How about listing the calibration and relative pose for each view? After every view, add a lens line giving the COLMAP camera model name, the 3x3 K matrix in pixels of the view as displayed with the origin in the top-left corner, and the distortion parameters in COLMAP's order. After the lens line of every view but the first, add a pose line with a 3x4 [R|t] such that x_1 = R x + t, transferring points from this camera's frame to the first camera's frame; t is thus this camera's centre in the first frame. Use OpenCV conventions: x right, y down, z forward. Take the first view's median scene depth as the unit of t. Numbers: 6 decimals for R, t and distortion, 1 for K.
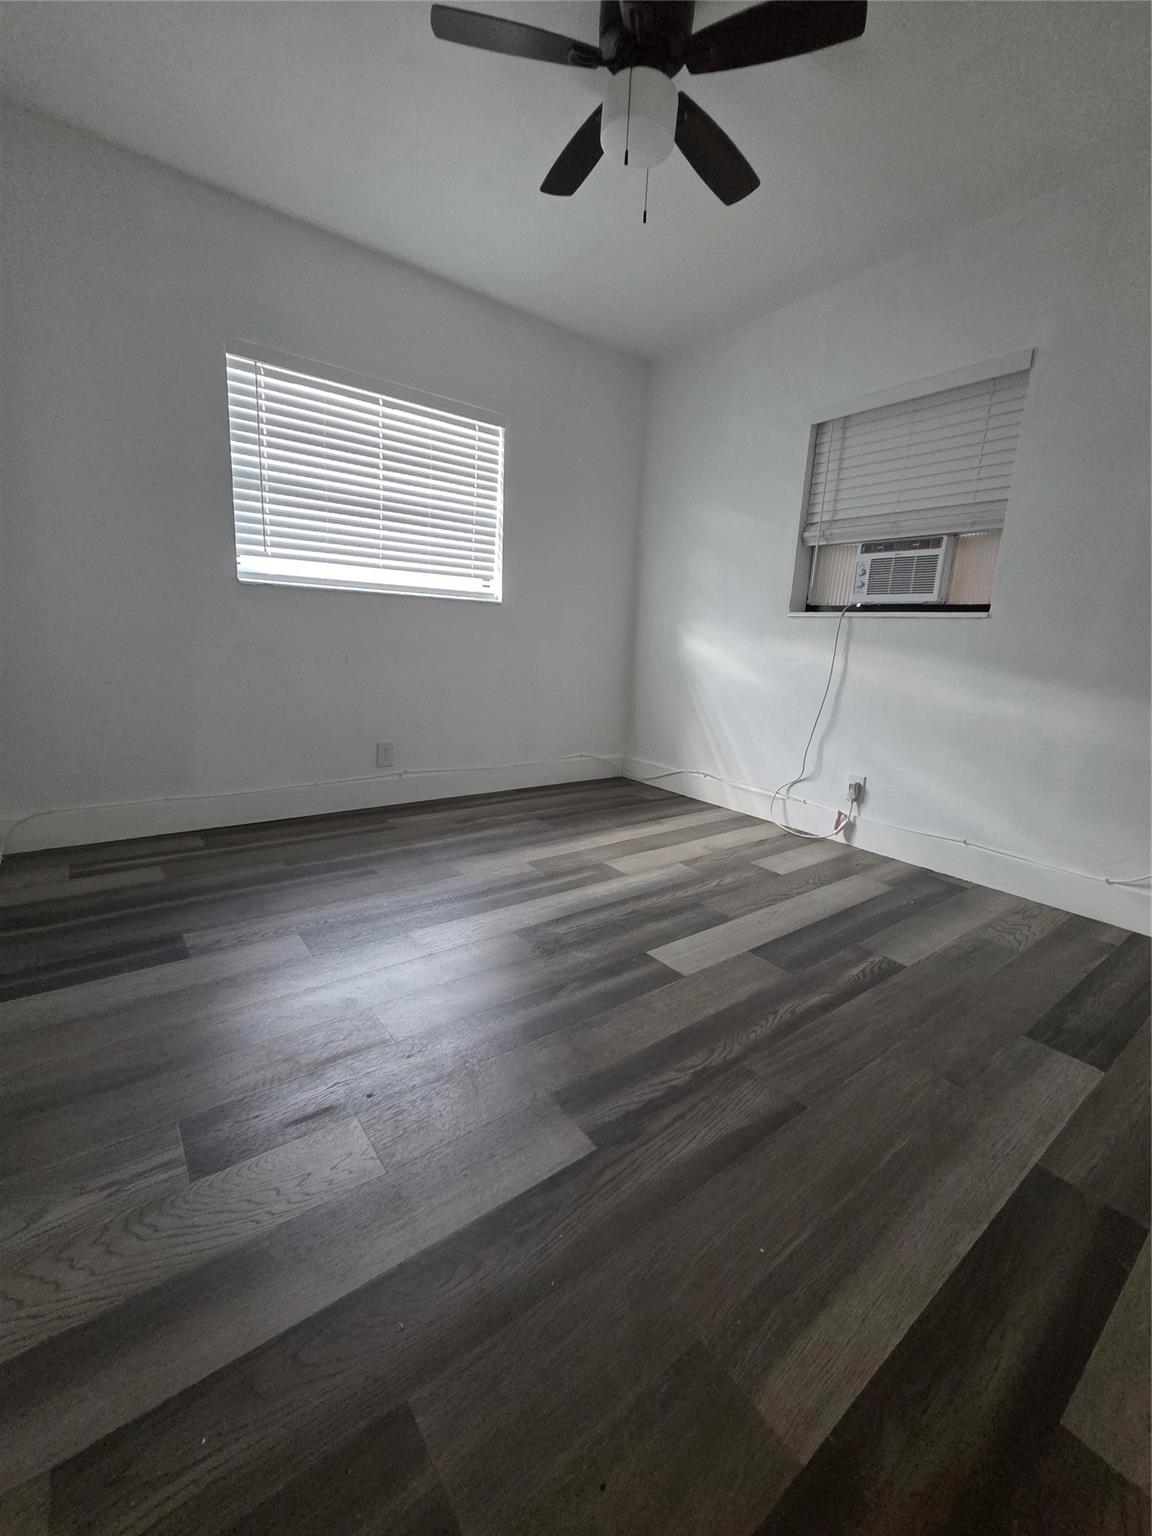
lens RADIAL K [[628.9, 0, 576.0], [0, 628.9, 768.0], [0, 0, 1]] dist [0.002201, 0.000291]
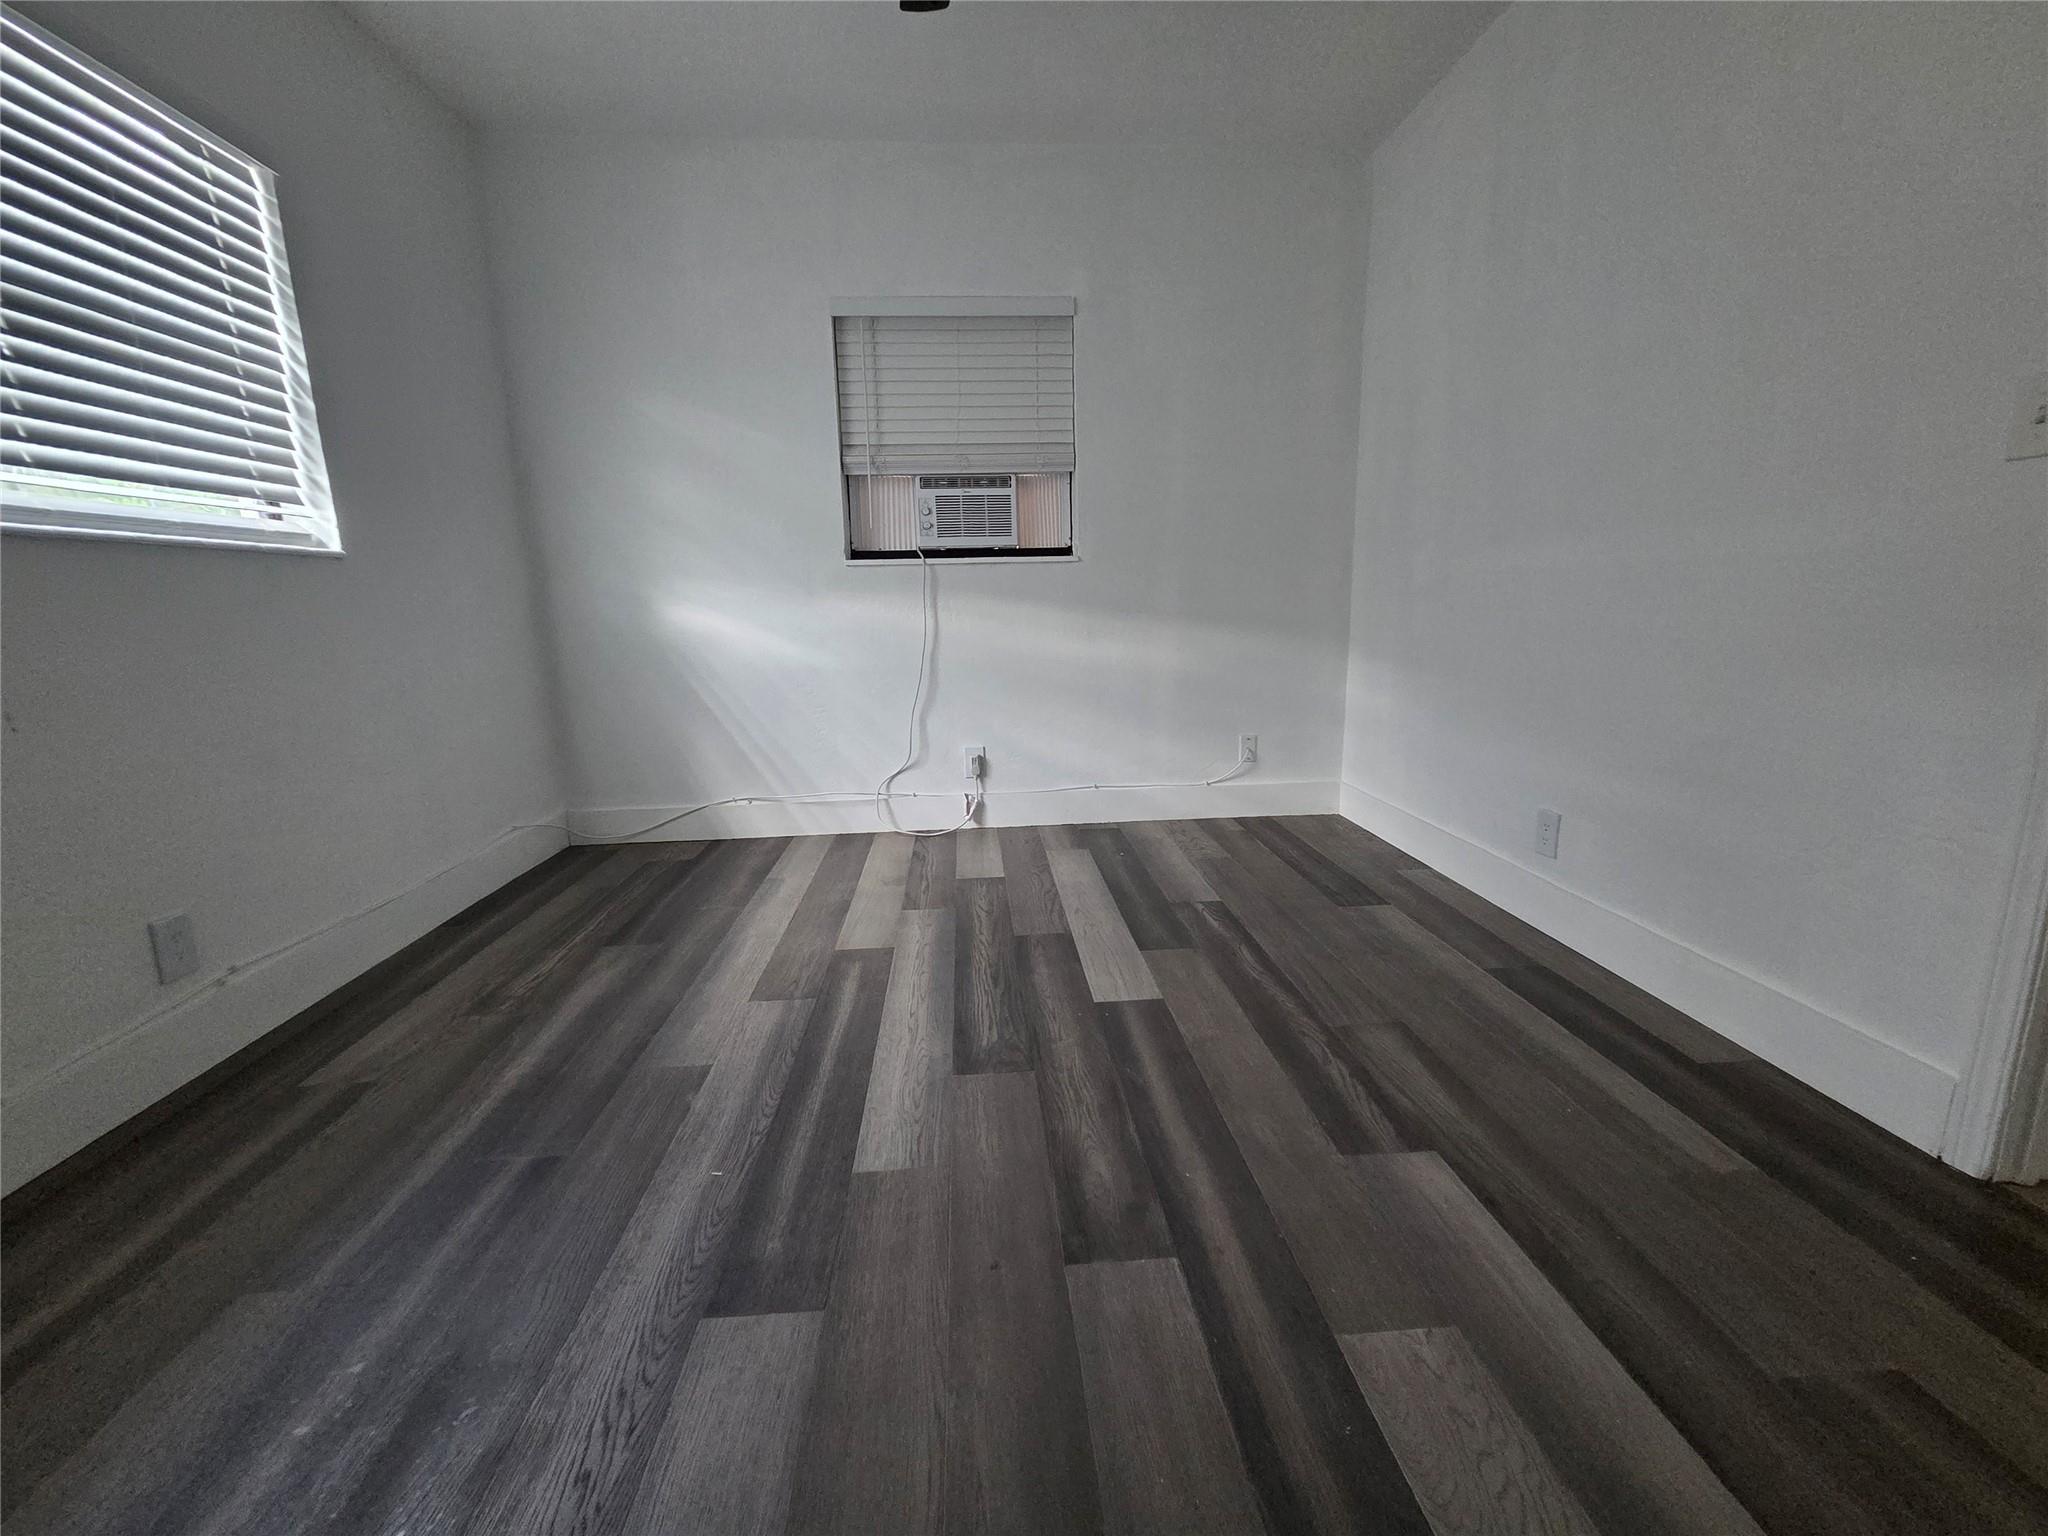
lens RADIAL K [[838.6, 0, 1024.0], [0, 838.6, 768.0], [0, 0, 1]] dist [0.002201, 0.000291]
pose [[0.545270, -0.222082, 0.808307, -0.468227], [0.219893, 0.968394, 0.117730, -0.083795], [-0.808906, 0.113546, 0.576870, 0.294505]]
